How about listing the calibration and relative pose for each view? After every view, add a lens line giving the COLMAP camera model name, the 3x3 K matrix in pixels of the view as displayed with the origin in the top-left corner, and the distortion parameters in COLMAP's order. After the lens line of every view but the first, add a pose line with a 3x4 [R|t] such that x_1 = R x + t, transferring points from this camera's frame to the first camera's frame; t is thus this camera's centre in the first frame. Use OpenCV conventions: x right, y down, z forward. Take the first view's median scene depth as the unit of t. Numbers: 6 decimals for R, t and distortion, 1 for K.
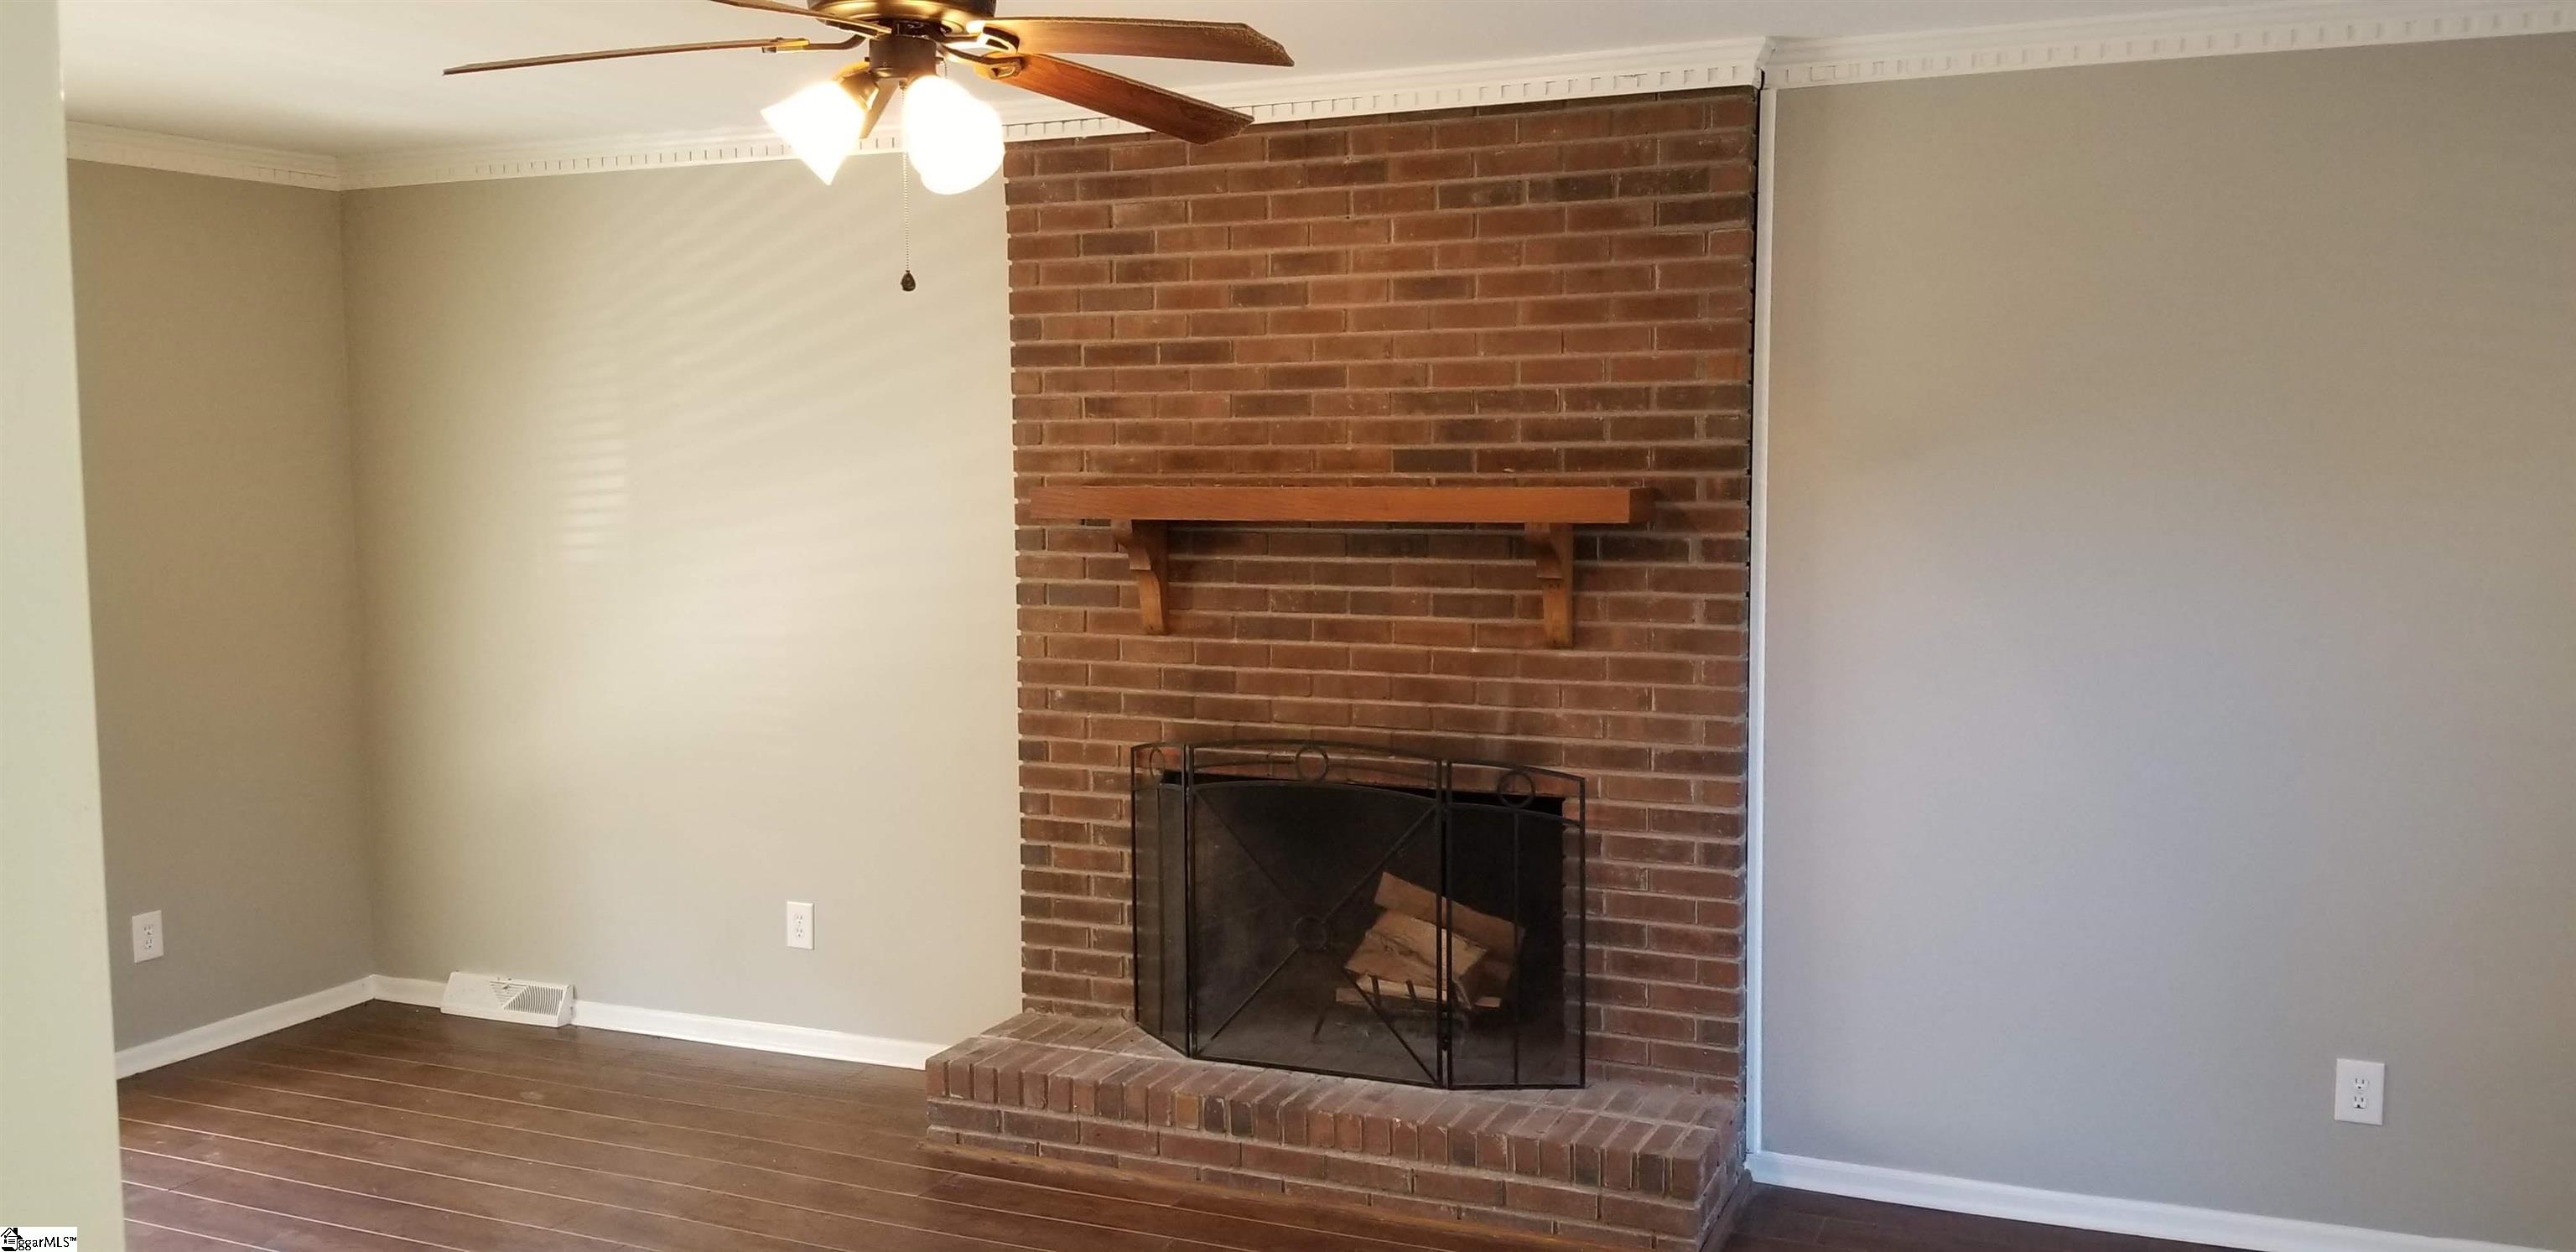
lens RADIAL K [[1928.4, 0, 1286.2], [0, 1928.4, 623.2], [0, 0, 1]] dist [0.093720, -0.127590]
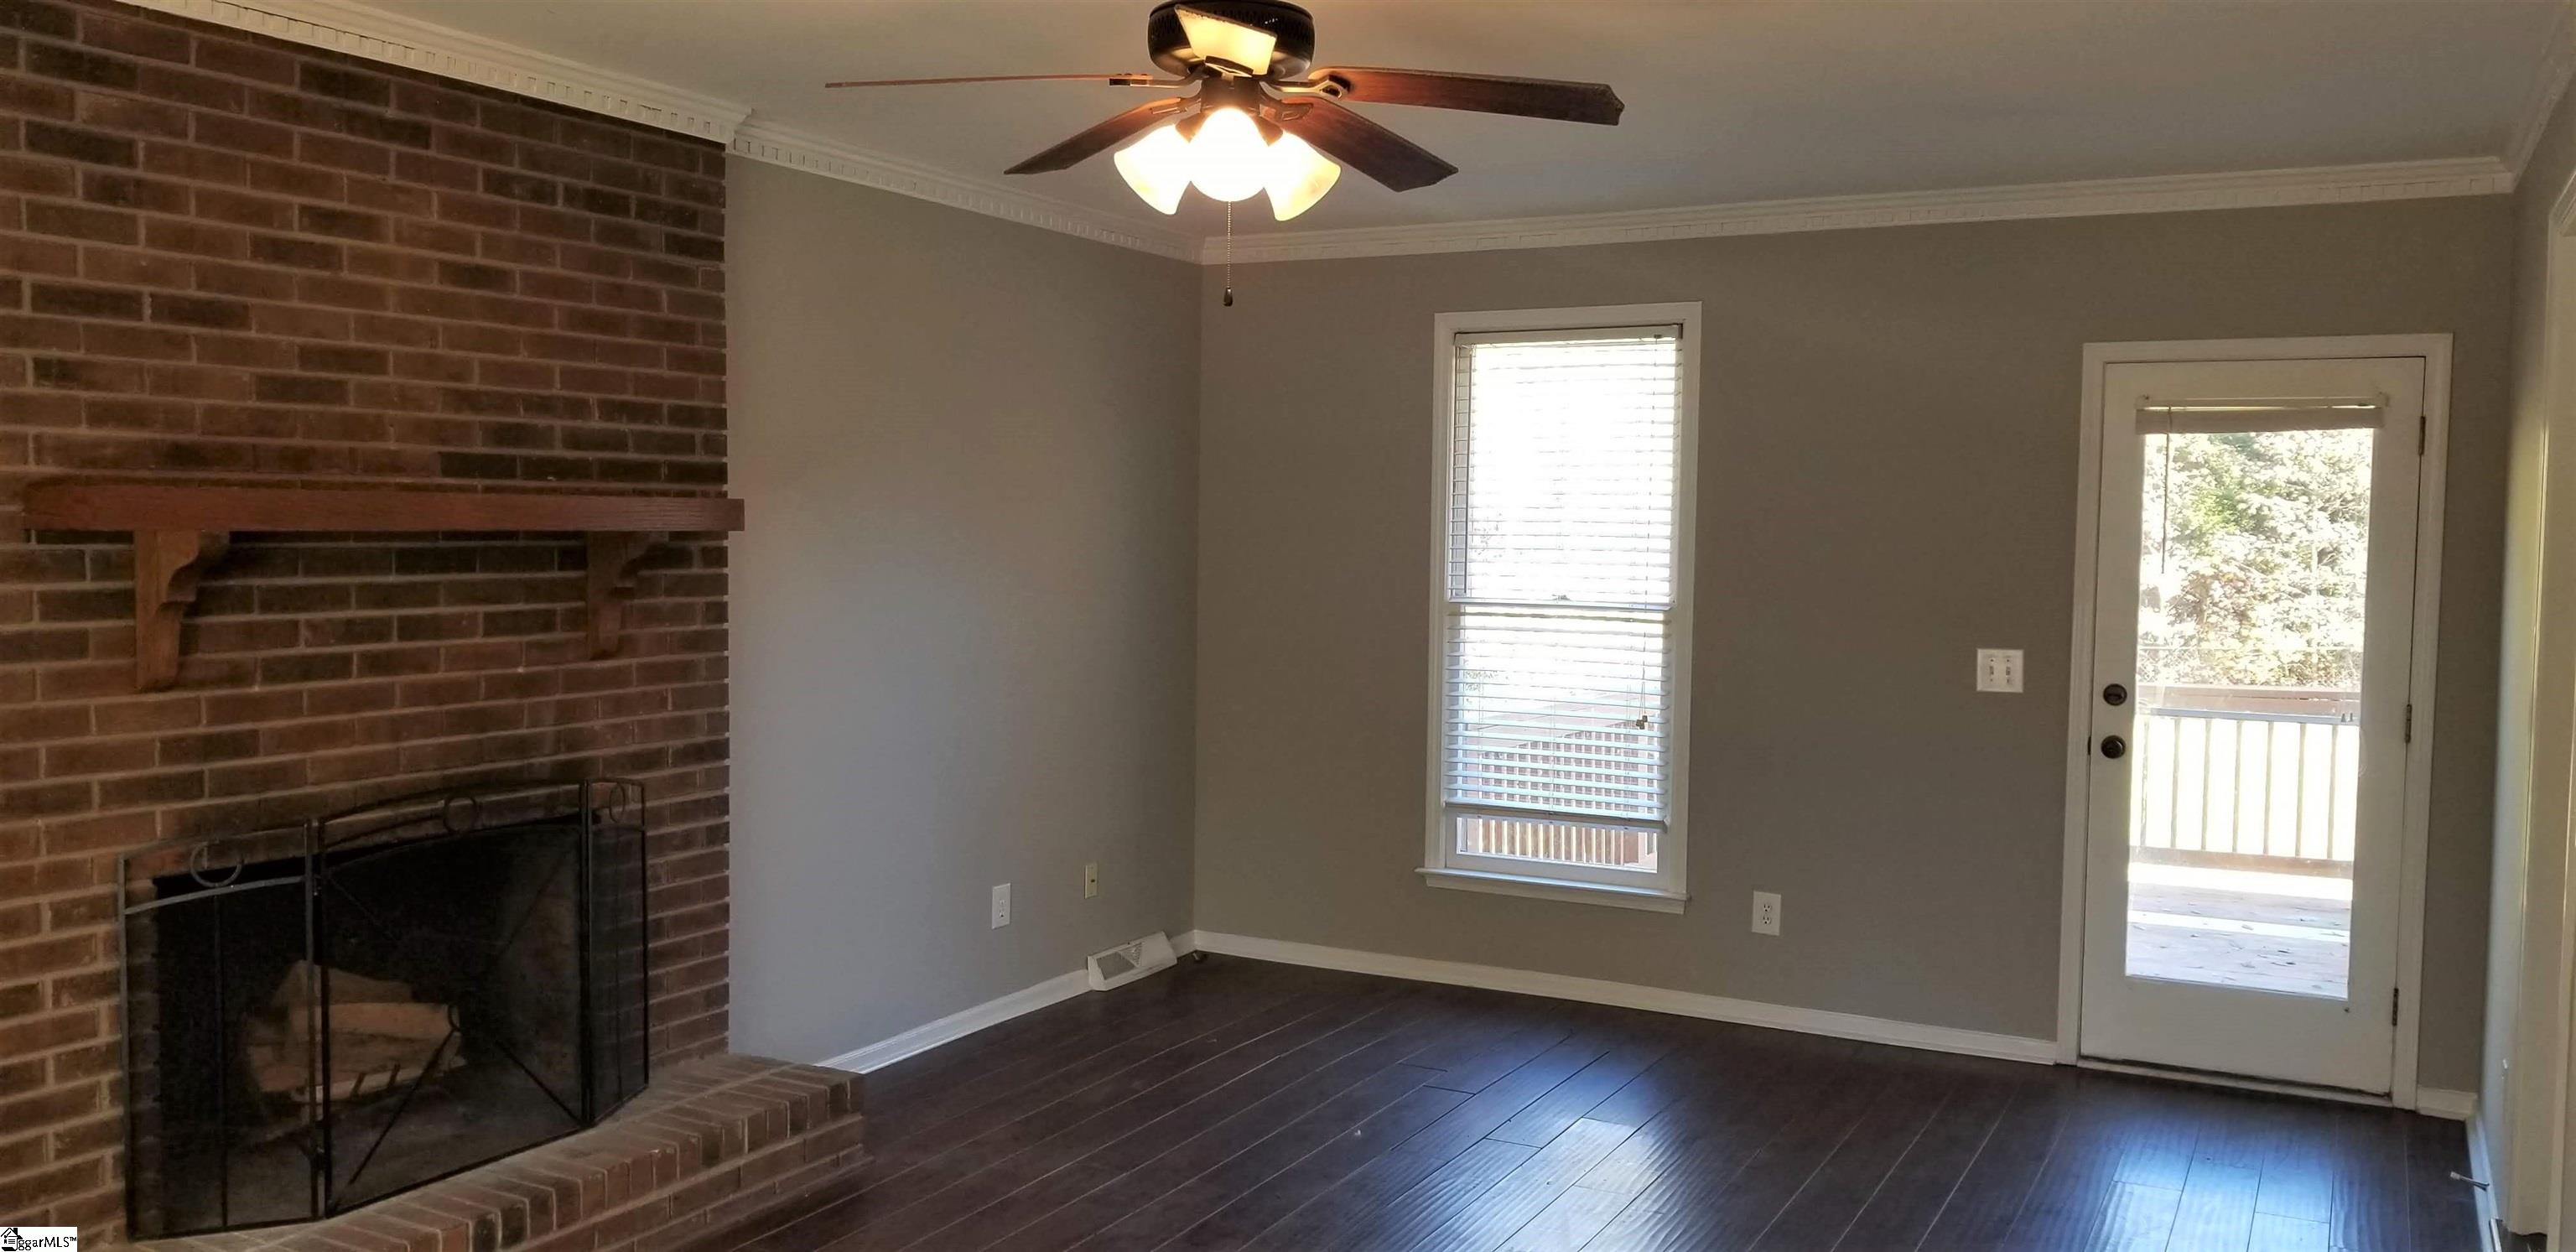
lens RADIAL K [[2008.8, 0, 1285.5], [0, 2008.8, 630.5], [0, 0, 1]] dist [0.095128, -0.152270]
pose [[0.103478, -0.049853, 0.993382, -0.833854], [0.073210, 0.996416, 0.042380, -0.019505], [-0.991934, 0.068340, 0.106756, 0.523011]]
